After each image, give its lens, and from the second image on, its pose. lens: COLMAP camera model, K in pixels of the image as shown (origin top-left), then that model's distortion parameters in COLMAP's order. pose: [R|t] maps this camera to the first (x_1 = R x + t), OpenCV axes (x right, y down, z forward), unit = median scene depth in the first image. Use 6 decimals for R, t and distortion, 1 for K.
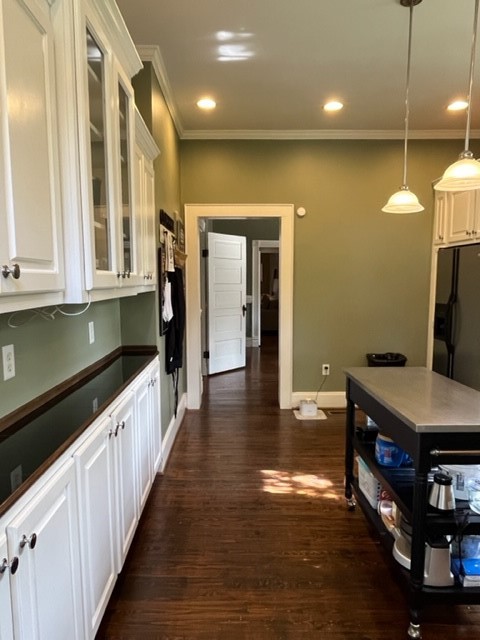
lens RADIAL K [[448.8, 0, 240.0], [0, 448.8, 320.0], [0, 0, 1]] dist [0.055151, -0.001170]
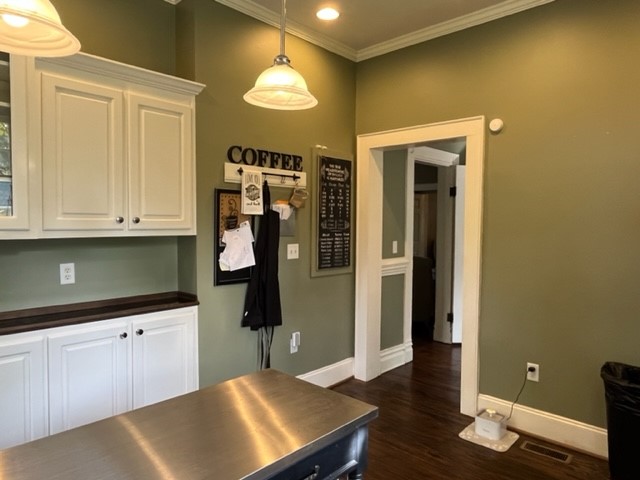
lens RADIAL K [[448.8, 0, 320.0], [0, 448.8, 240.0], [0, 0, 1]] dist [0.055151, -0.001170]
pose [[0.708057, 0.040131, -0.705014, 0.432555], [-0.074186, 0.997086, -0.017750, -0.039168], [0.702248, 0.064870, 0.708971, 0.351774]]
